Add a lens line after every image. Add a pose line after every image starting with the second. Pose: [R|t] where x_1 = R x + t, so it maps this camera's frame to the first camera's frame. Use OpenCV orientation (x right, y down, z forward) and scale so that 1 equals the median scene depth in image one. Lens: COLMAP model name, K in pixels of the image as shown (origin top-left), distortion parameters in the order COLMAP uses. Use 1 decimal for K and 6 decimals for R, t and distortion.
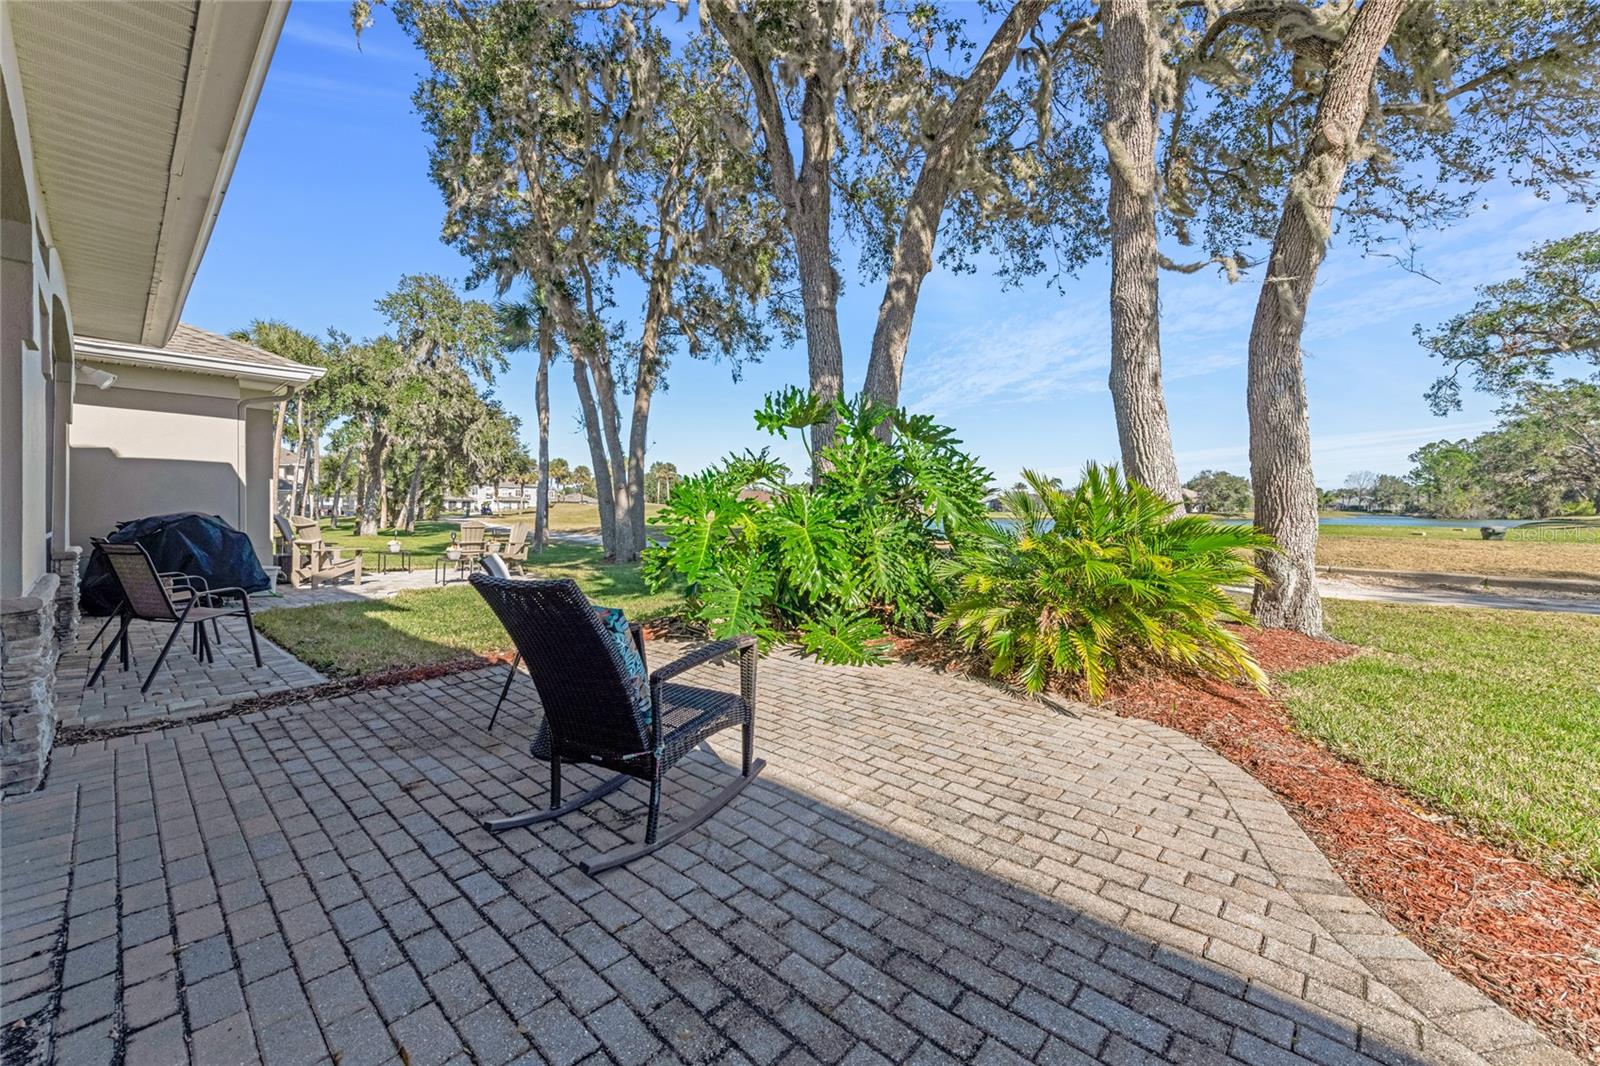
lens RADIAL K [[643.1, 0, 797.0], [0, 643.1, 510.6], [0, 0, 1]] dist [0.003829, 0.000016]
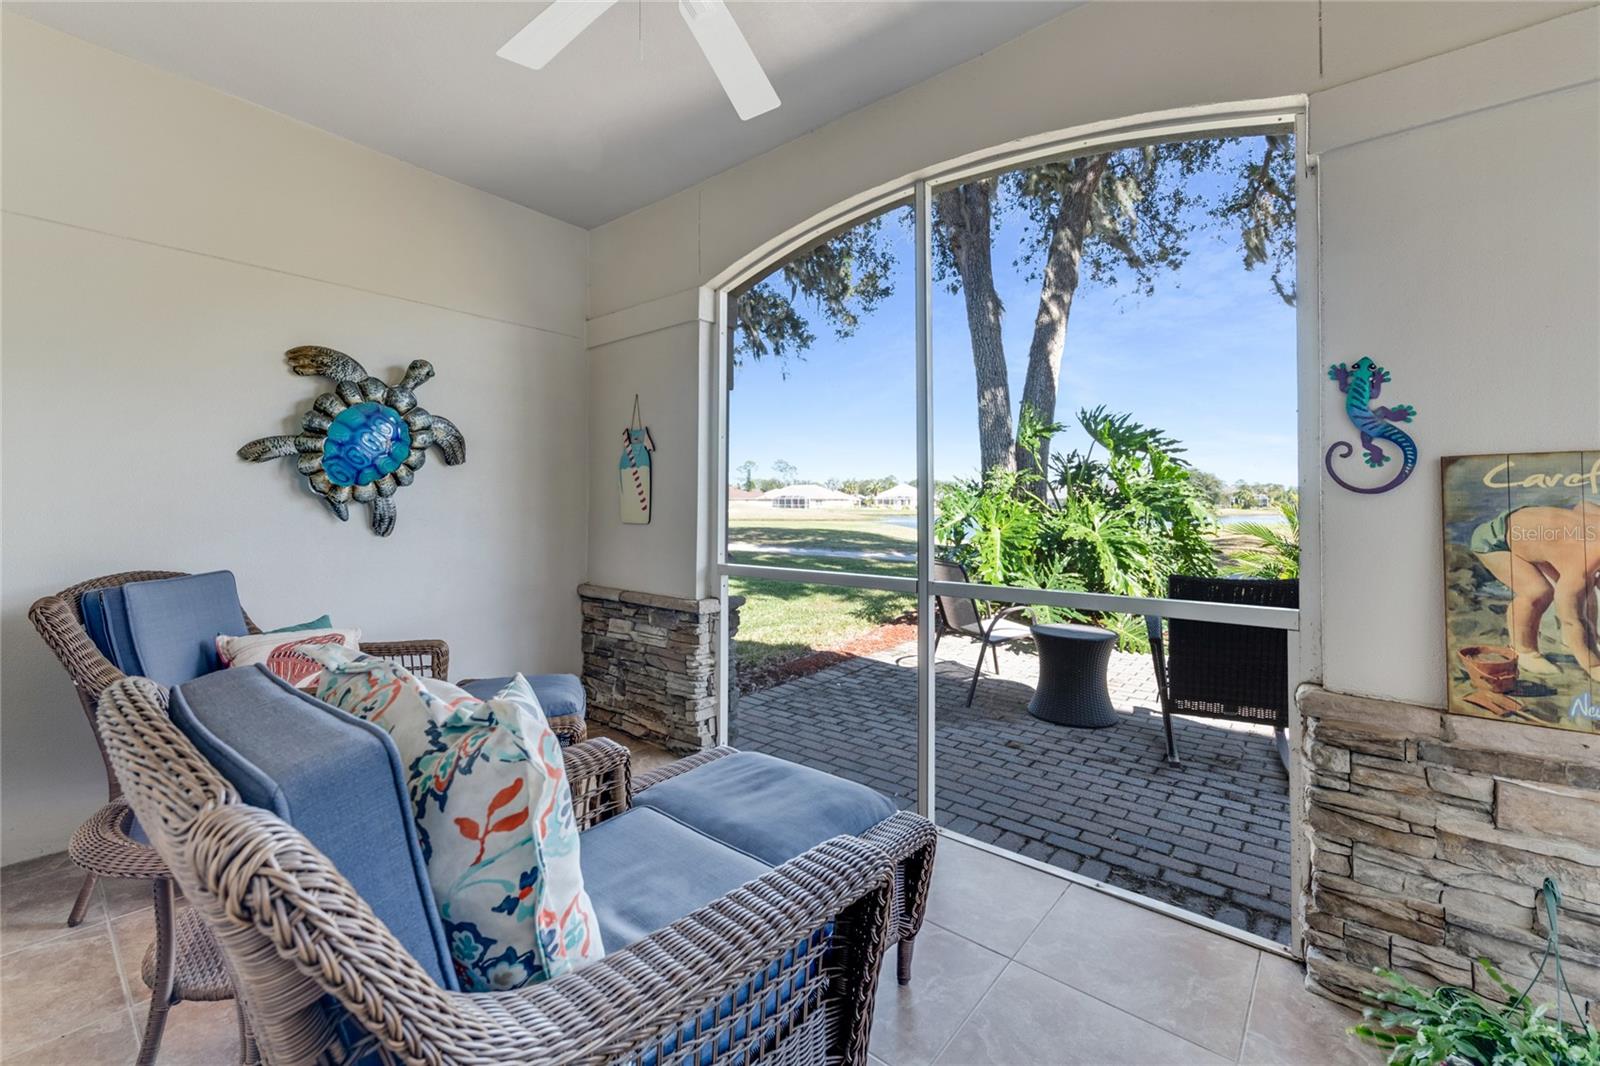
lens RADIAL K [[666.4, 0, 801.1], [0, 666.4, 502.3], [0, 0, 1]] dist [-0.017526, 0.000007]
pose [[0.999144, 0.000685, 0.041362, -0.309944], [-0.000376, 0.999972, -0.007476, -0.009418], [-0.041366, 0.007454, 0.999116, -0.078933]]
